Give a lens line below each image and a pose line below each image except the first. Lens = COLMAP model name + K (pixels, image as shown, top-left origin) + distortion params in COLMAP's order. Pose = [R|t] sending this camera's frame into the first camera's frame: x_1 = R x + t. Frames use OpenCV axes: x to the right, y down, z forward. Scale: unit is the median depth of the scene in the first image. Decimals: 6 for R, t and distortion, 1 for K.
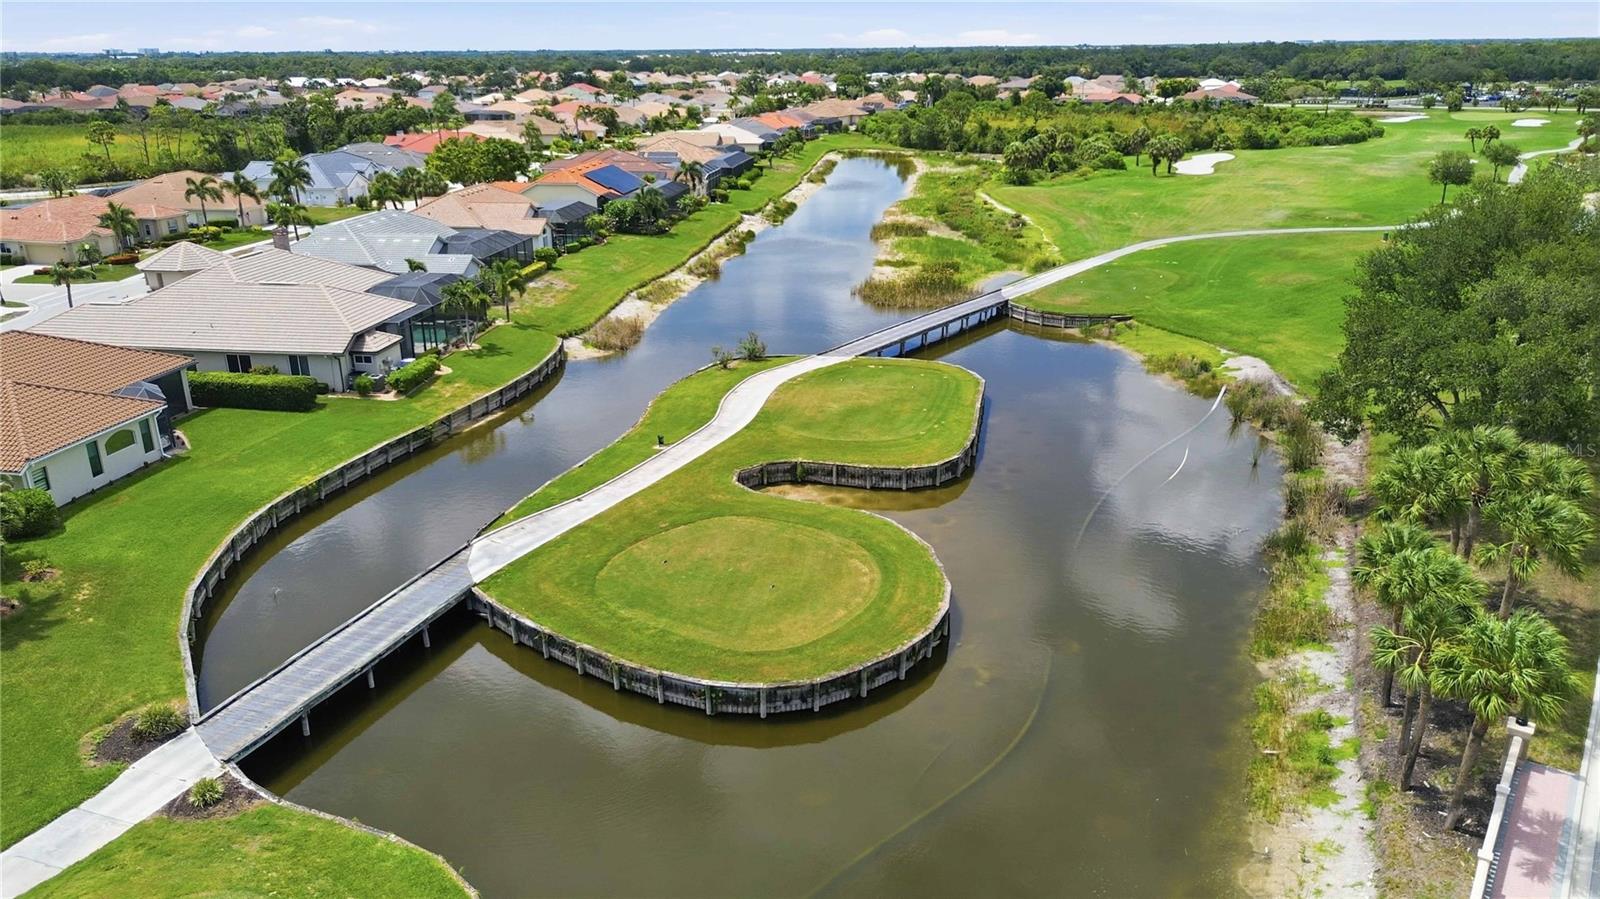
lens RADIAL K [[1134.4, 0, 794.0], [0, 1134.4, 451.5], [0, 0, 1]] dist [0.068962, -0.065151]
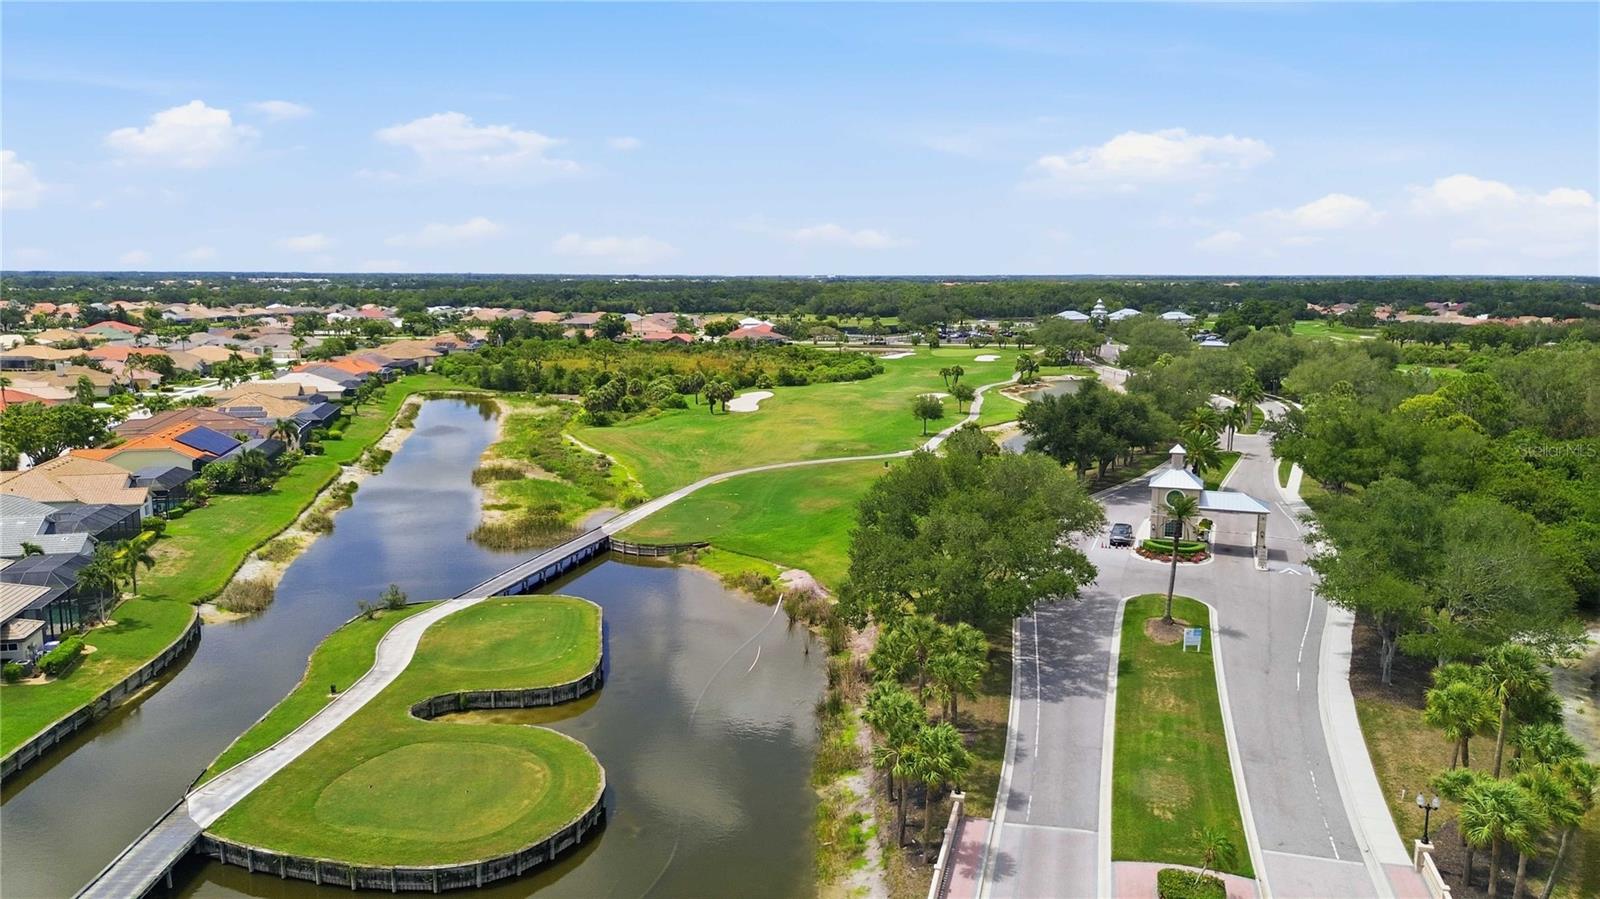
lens RADIAL K [[1134.4, 0, 806.5], [0, 1134.4, 438.0], [0, 0, 1]] dist [0.068962, -0.065151]
pose [[0.927317, -0.038154, 0.372328, -0.074858], [0.110651, 0.978271, -0.175337, -0.001444], [-0.357548, 0.203791, 0.911388, -0.231504]]
